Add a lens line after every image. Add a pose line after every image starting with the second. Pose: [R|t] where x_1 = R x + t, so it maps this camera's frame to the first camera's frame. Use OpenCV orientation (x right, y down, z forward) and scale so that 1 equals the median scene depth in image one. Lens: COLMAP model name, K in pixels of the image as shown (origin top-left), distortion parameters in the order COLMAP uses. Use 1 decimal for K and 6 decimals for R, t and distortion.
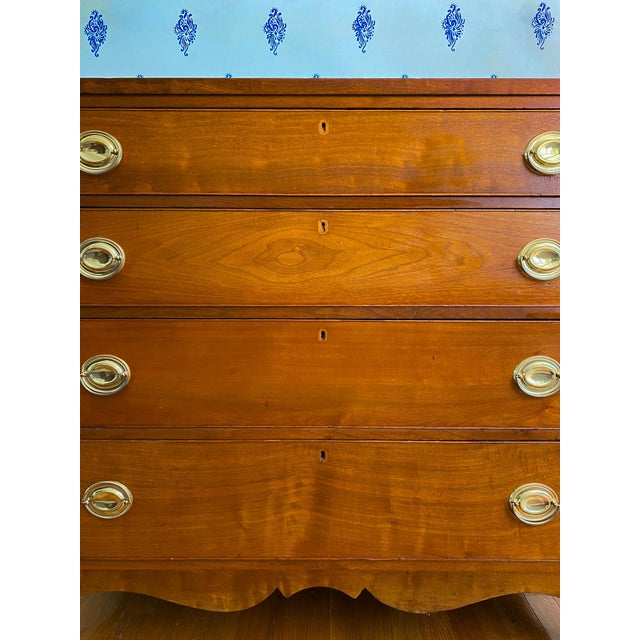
lens RADIAL K [[489.4, 0, 324.4], [0, 489.4, 314.1], [0, 0, 1]] dist [0.034531, -0.046116]
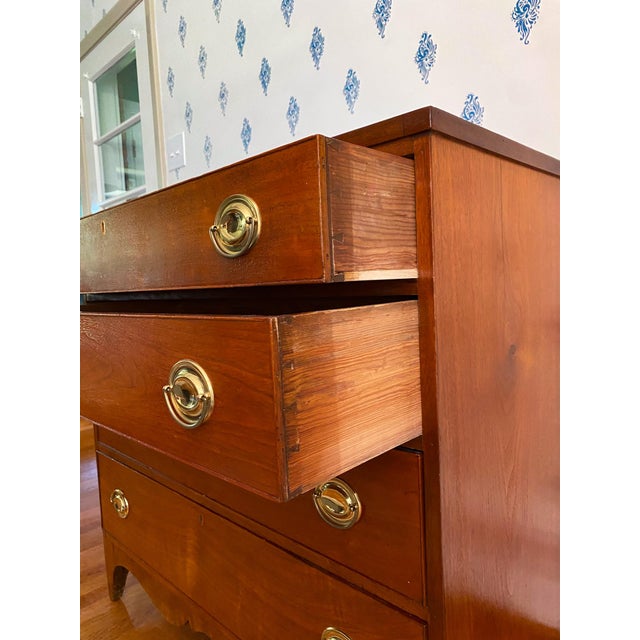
lens RADIAL K [[486.9, 0, 323.9], [0, 486.9, 320.7], [0, 0, 1]] dist [-0.000170, 0.000450]
pose [[0.714568, 0.019078, -0.699306, 0.962178], [-0.019771, 0.999780, 0.007073, -0.172733], [0.699287, 0.008772, 0.714788, 0.403115]]
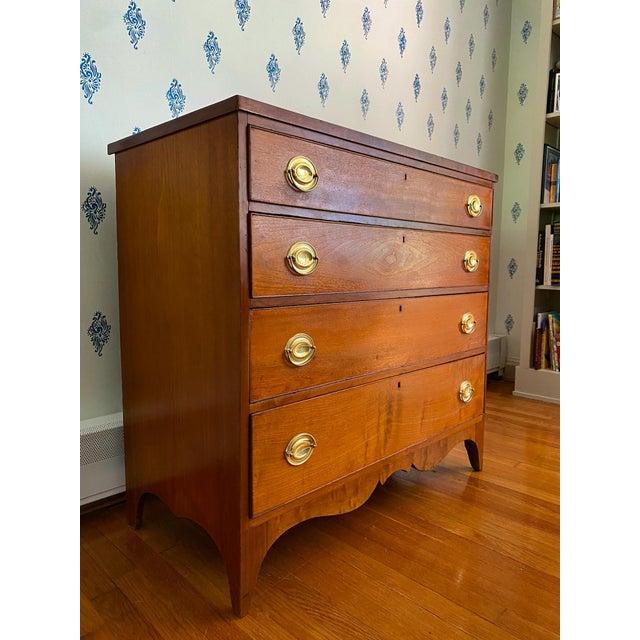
lens RADIAL K [[489.4, 0, 318.7], [0, 489.4, 318.6], [0, 0, 1]] dist [0.034531, -0.046116]
pose [[0.701713, -0.072038, 0.708809, -1.283317], [0.059368, 0.997327, 0.042587, -0.006724], [-0.709982, 0.012197, 0.704114, 0.079533]]
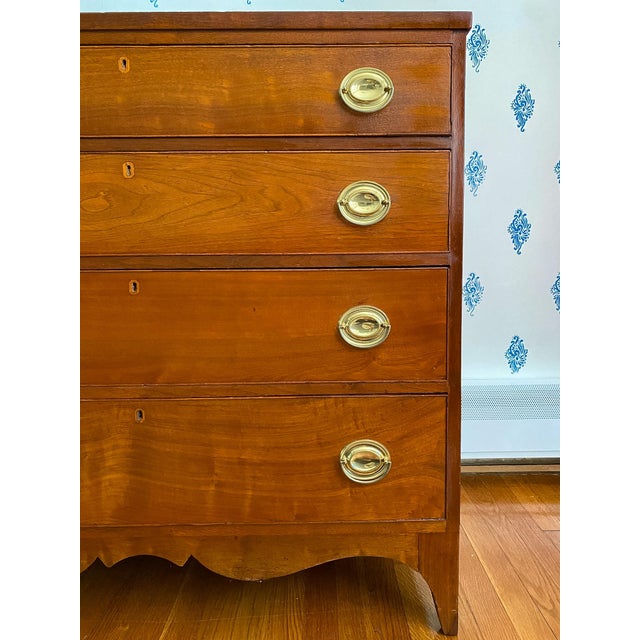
lens RADIAL K [[489.4, 0, 324.0], [0, 489.4, 302.7], [0, 0, 1]] dist [0.034531, -0.046116]
pose [[0.999774, -0.013976, 0.016016, 0.338584], [0.014080, 0.999881, -0.006373, 0.083519], [-0.015926, 0.006597, 0.999851, 0.048538]]
